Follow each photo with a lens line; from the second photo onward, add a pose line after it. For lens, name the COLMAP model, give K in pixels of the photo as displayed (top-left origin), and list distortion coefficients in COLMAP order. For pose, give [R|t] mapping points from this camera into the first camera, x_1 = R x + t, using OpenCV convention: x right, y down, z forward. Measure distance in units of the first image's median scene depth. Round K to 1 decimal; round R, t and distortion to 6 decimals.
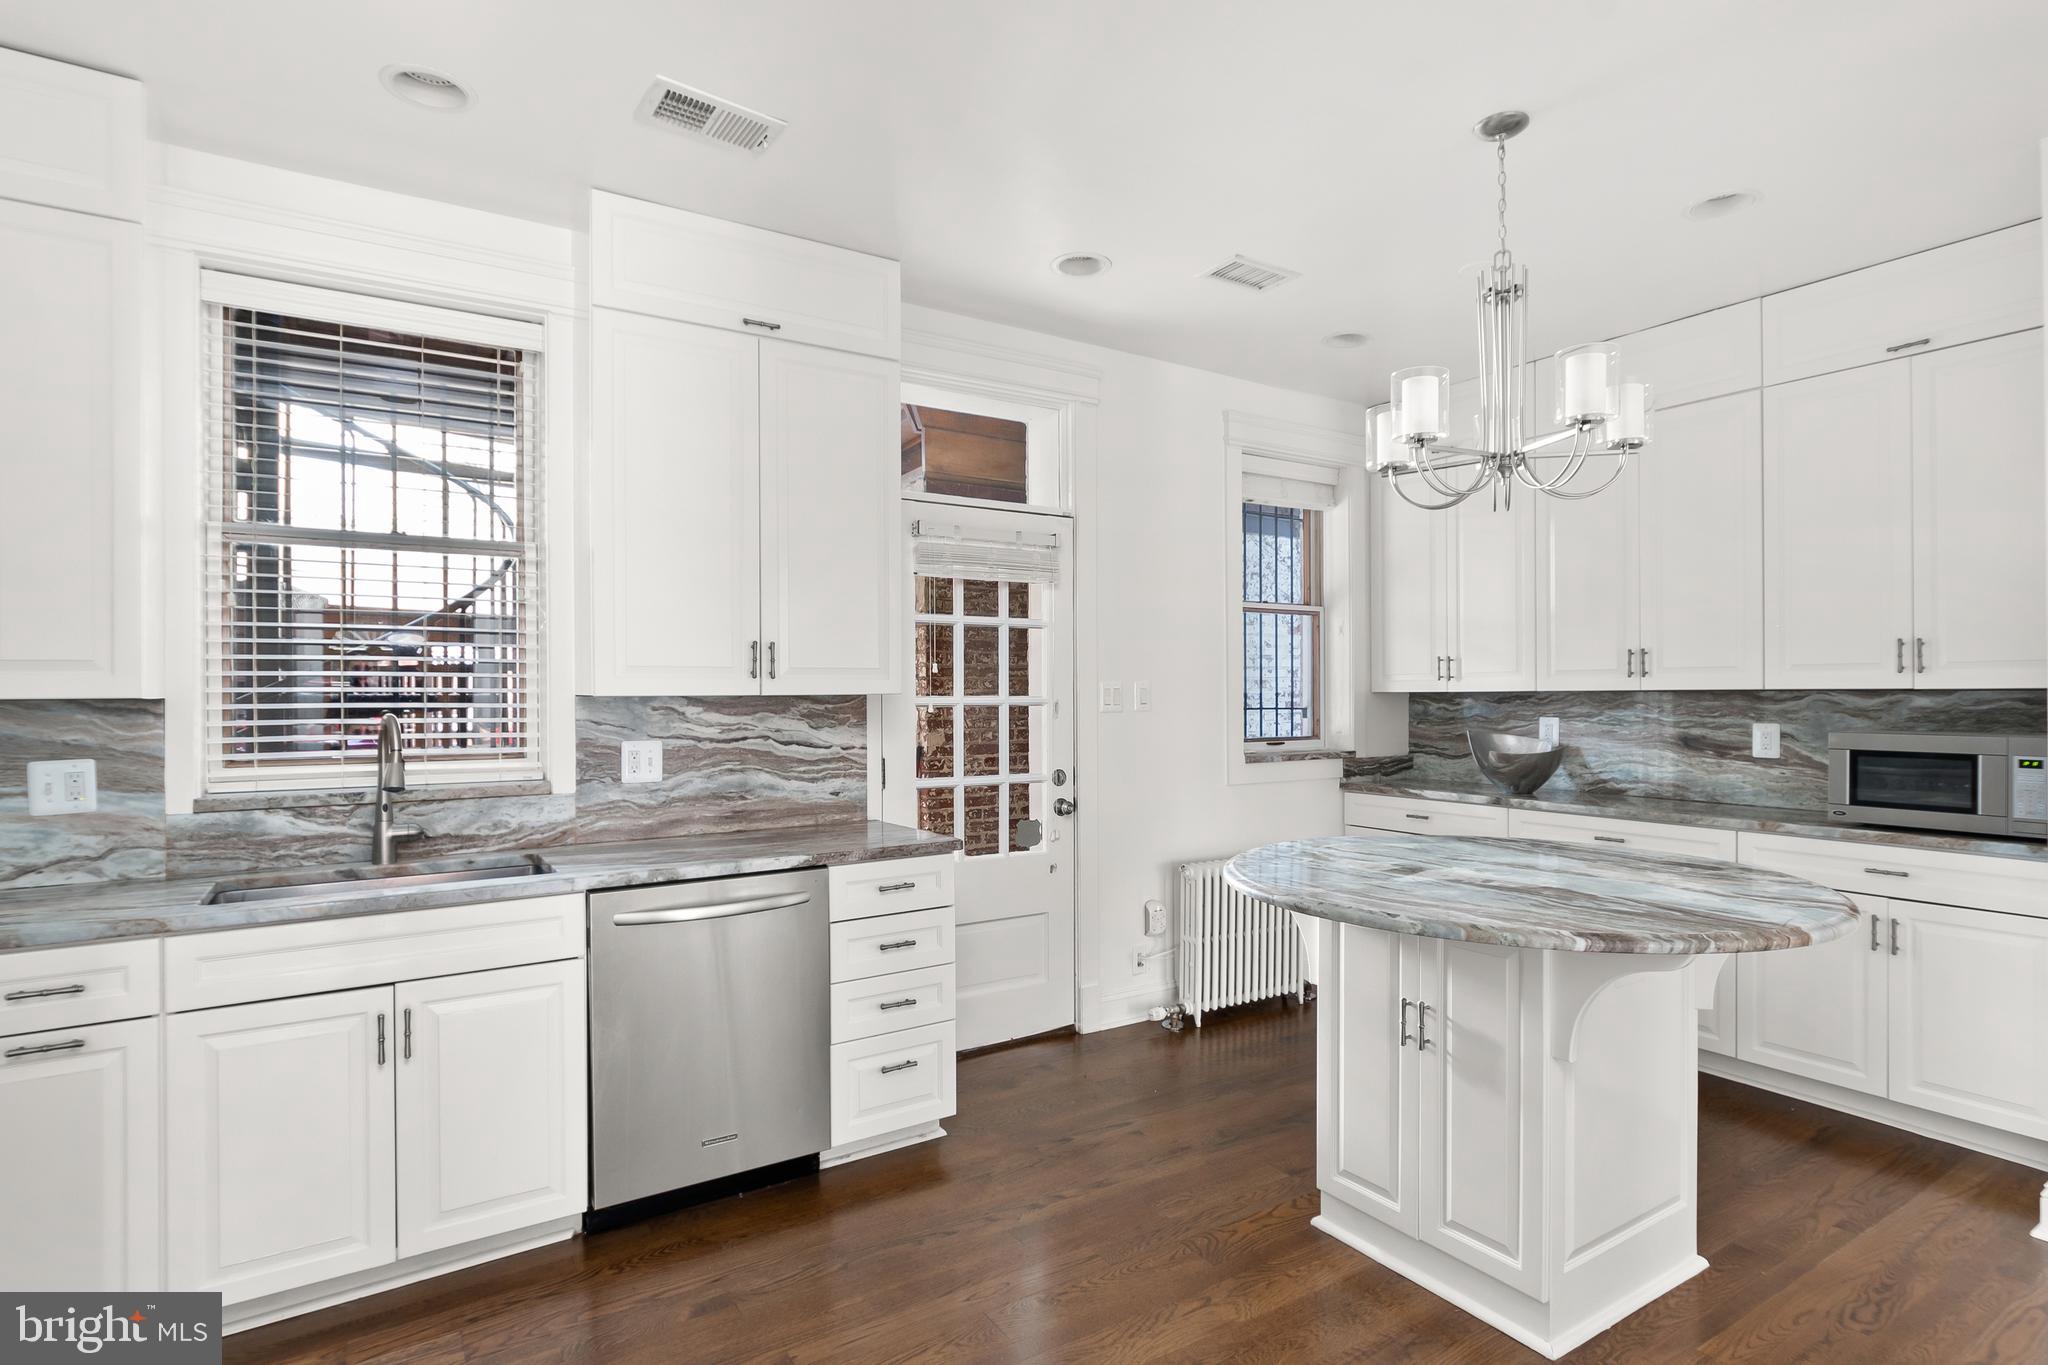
lens RADIAL K [[1032.3, 0, 1023.6], [0, 1032.3, 692.4], [0, 0, 1]] dist [-0.003649, -0.000168]
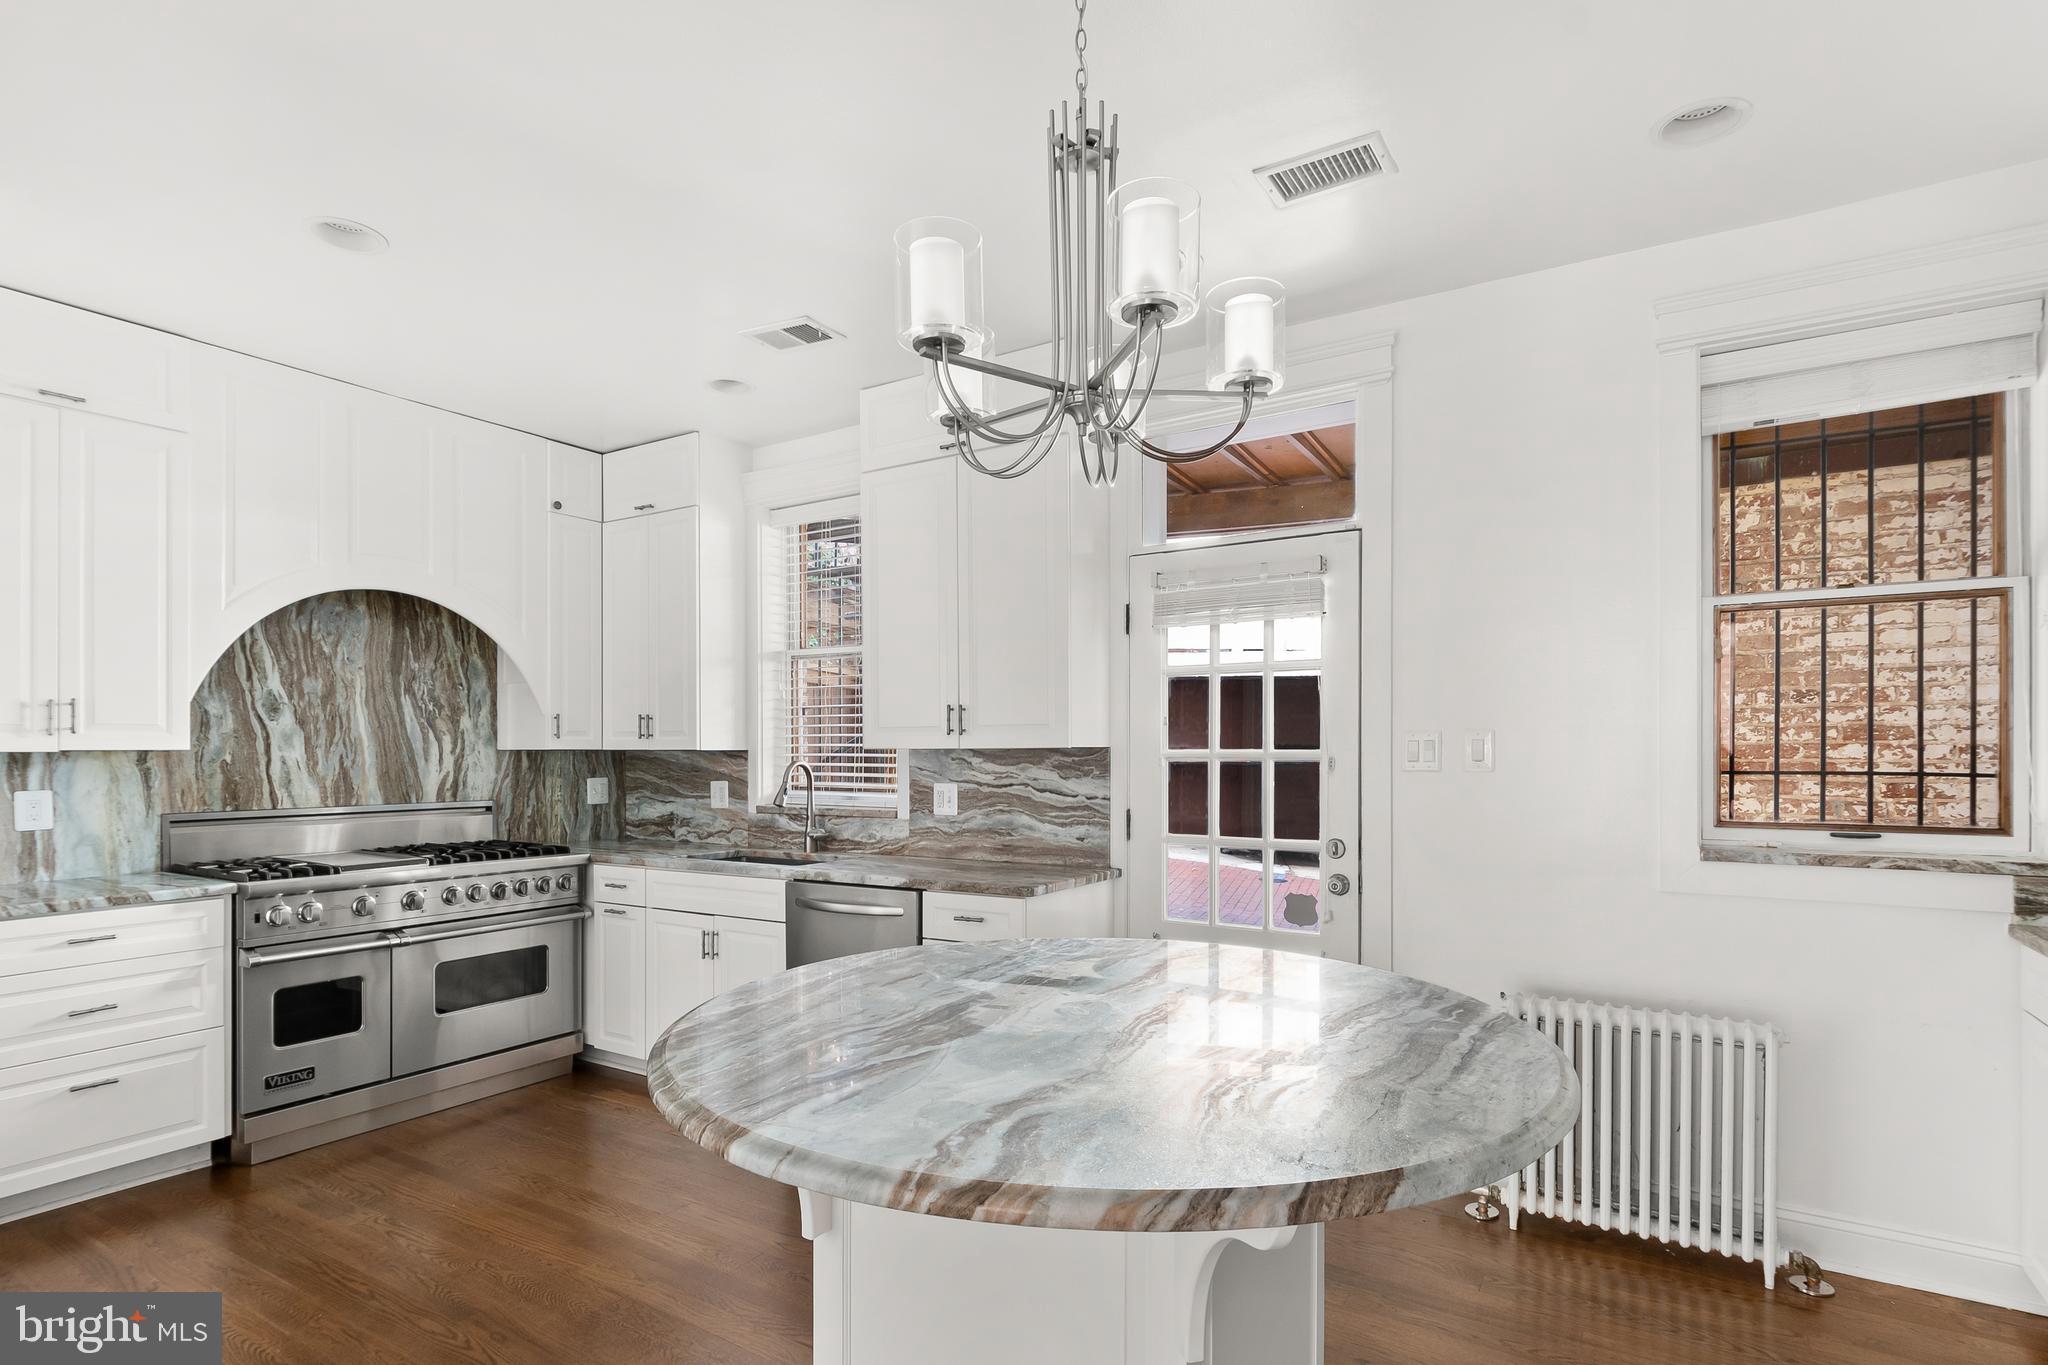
lens RADIAL K [[1032.3, 0, 1063.2], [0, 1032.3, 744.6], [0, 0, 1]] dist [-0.003649, -0.000168]
pose [[0.427714, 0.000215, -0.903914, 0.838835], [0.003814, 0.999991, 0.002043, -0.004242], [0.903906, -0.004322, 0.427709, 0.546927]]
